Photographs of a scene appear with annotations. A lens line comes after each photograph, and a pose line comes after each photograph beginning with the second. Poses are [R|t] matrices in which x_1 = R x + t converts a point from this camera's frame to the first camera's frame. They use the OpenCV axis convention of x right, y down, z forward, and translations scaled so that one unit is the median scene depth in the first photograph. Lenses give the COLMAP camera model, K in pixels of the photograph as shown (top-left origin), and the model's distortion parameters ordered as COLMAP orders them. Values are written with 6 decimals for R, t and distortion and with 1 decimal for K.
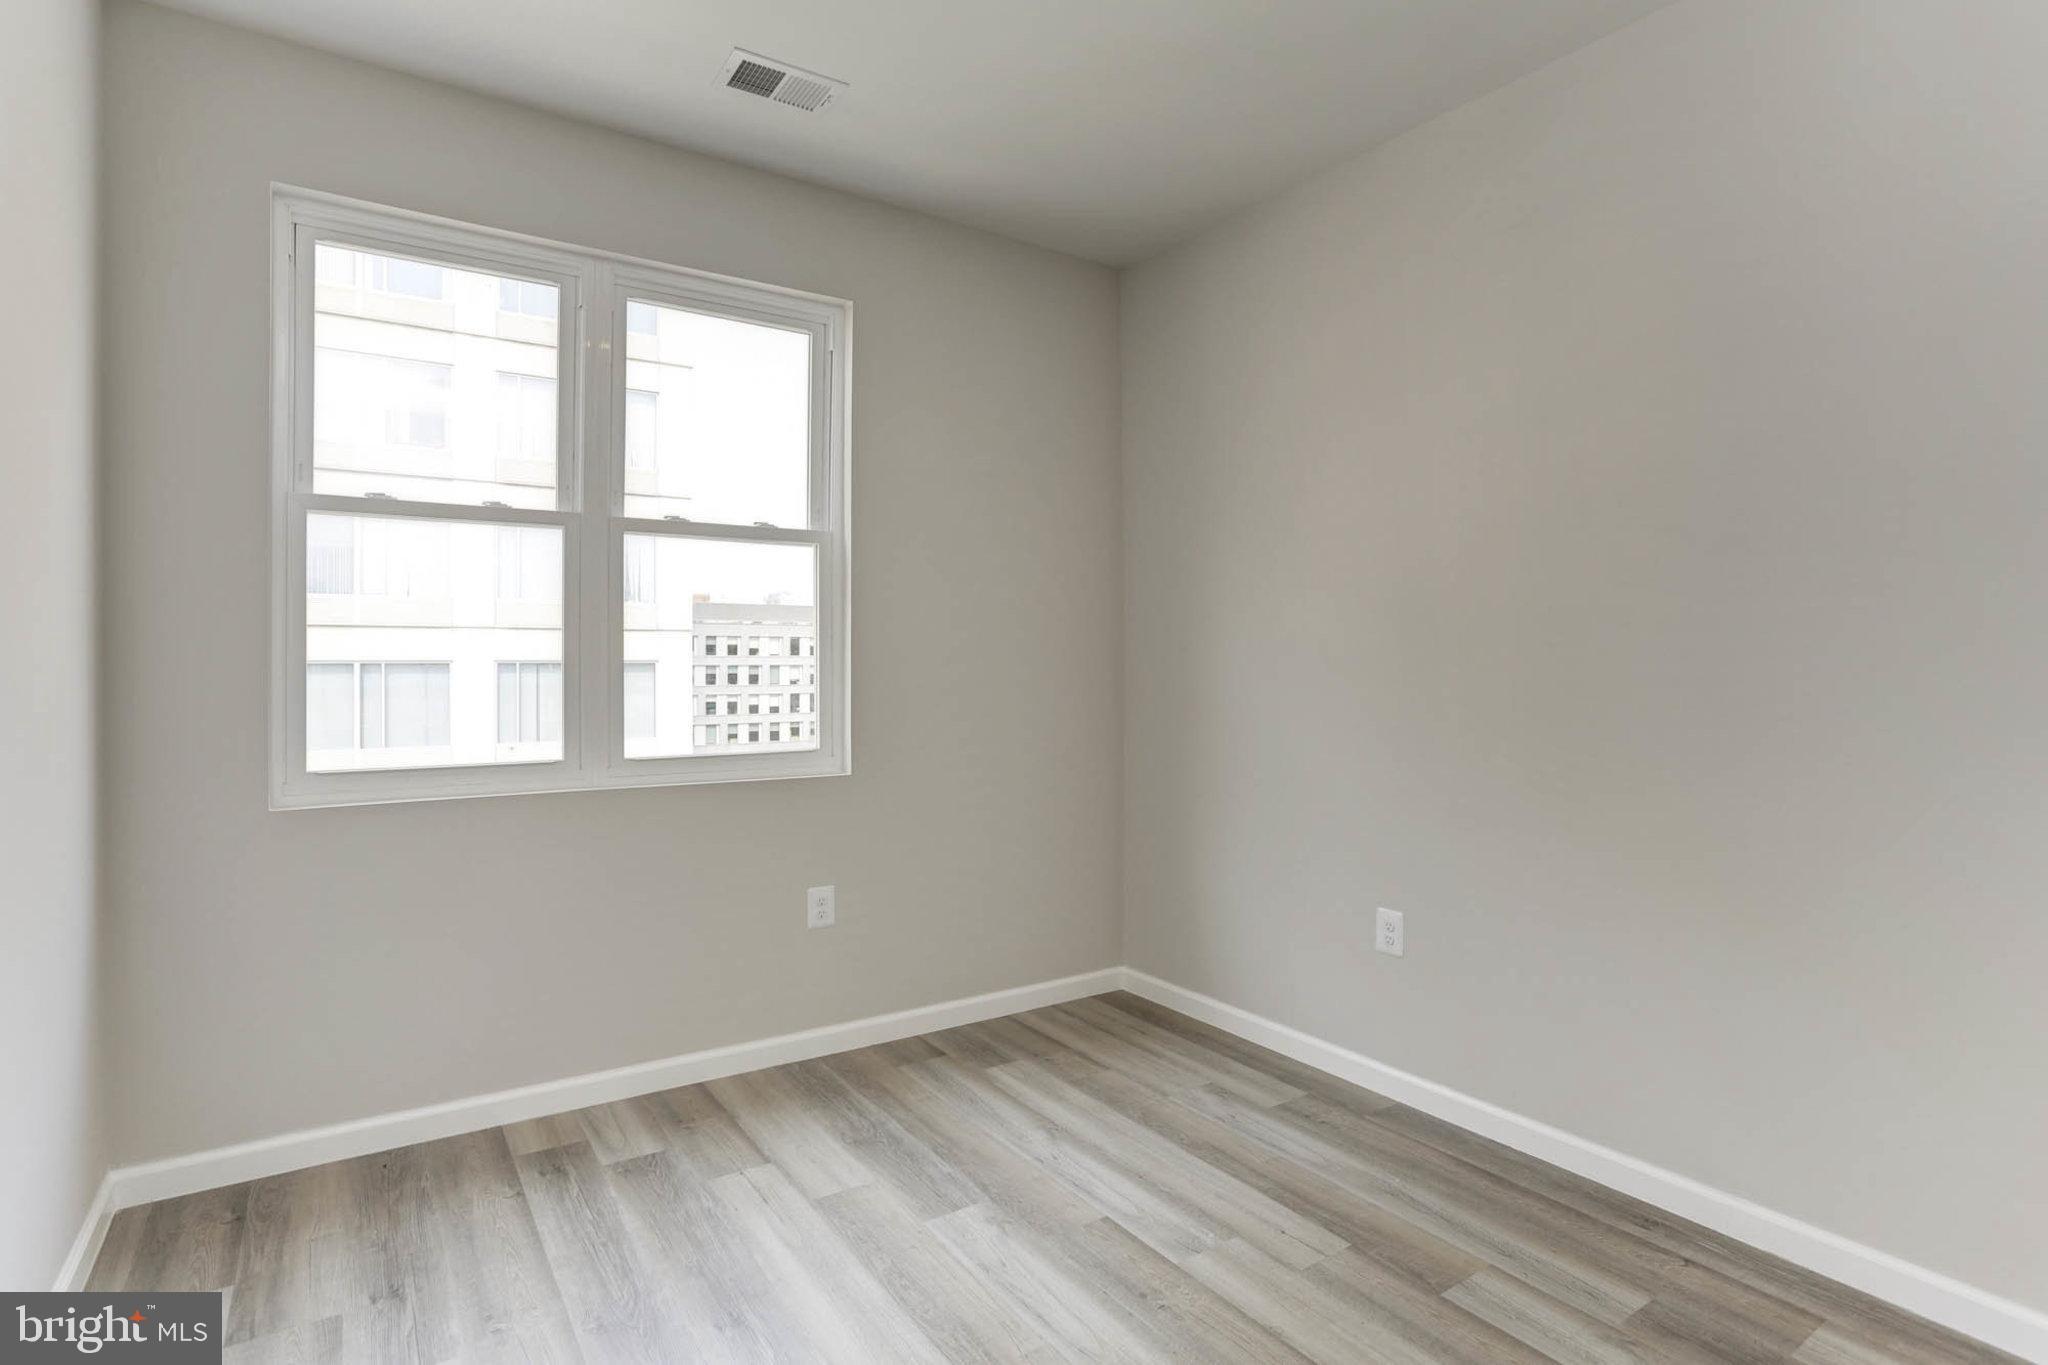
lens RADIAL K [[1082.0, 0, 1035.2], [0, 1082.0, 667.9], [0, 0, 1]] dist [-0.044021, 0.026896]
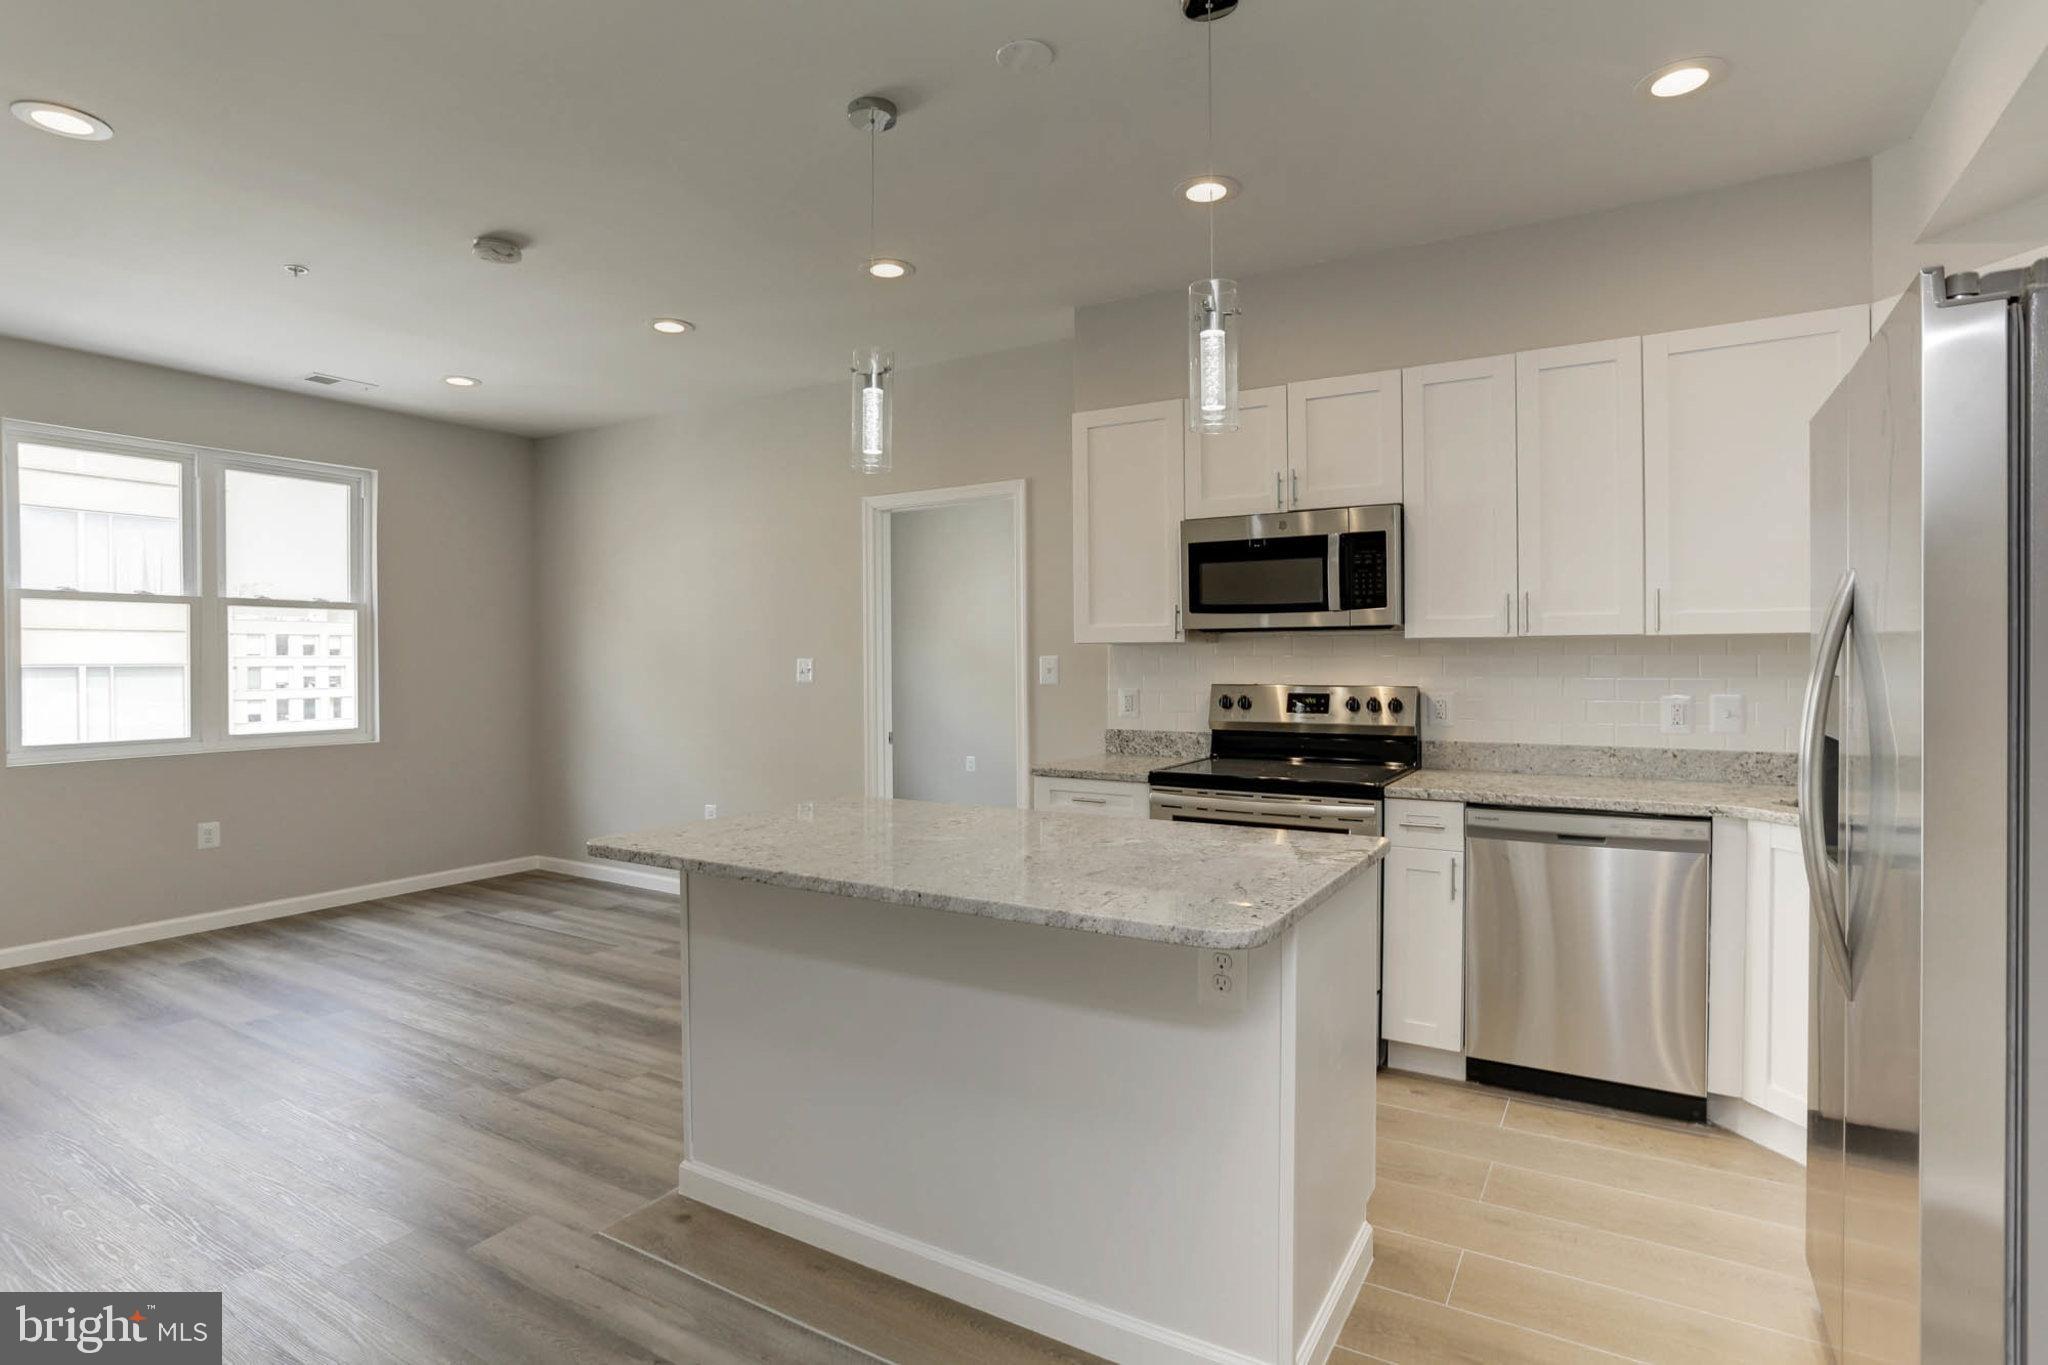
lens RADIAL K [[1040.7, 0, 1066.6], [0, 1040.7, 669.9], [0, 0, 1]] dist [-0.034826, 0.021887]
pose [[0.902090, -0.008762, 0.431459, 0.127271], [0.005875, 0.999951, 0.008025, -0.026913], [-0.431508, -0.004705, 0.902097, -1.085889]]
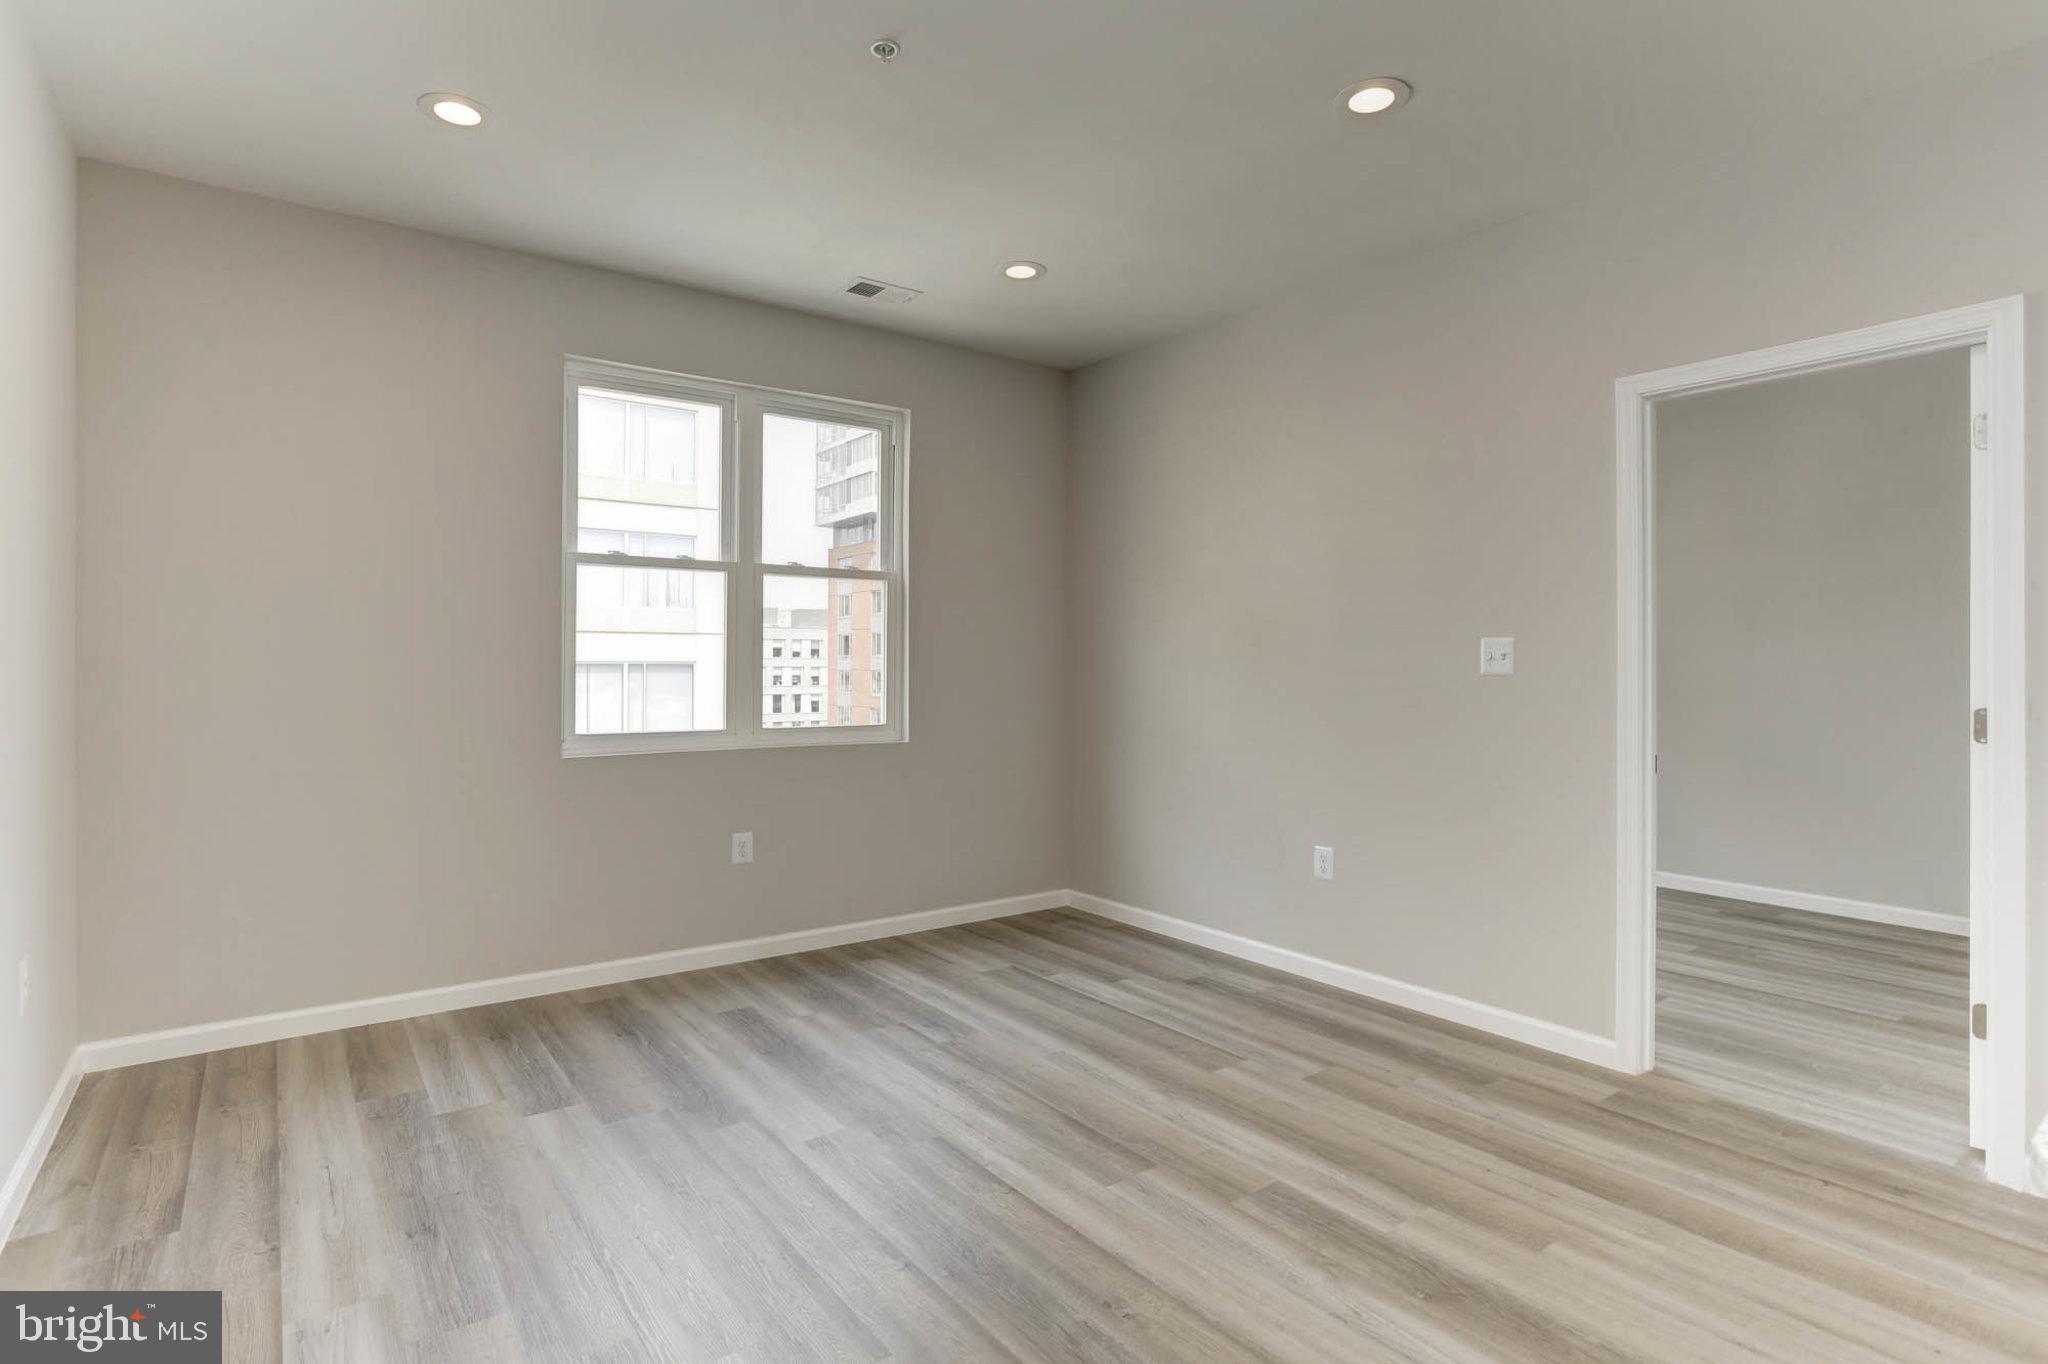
lens RADIAL K [[1082.0, 0, 1035.2], [0, 1082.0, 667.4], [0, 0, 1]] dist [-0.044021, 0.026896]
pose [[0.998940, 0.002658, 0.045962, -0.076288], [-0.002665, 0.999996, 0.000086, -0.000077], [-0.045962, -0.000208, 0.998943, -0.481898]]
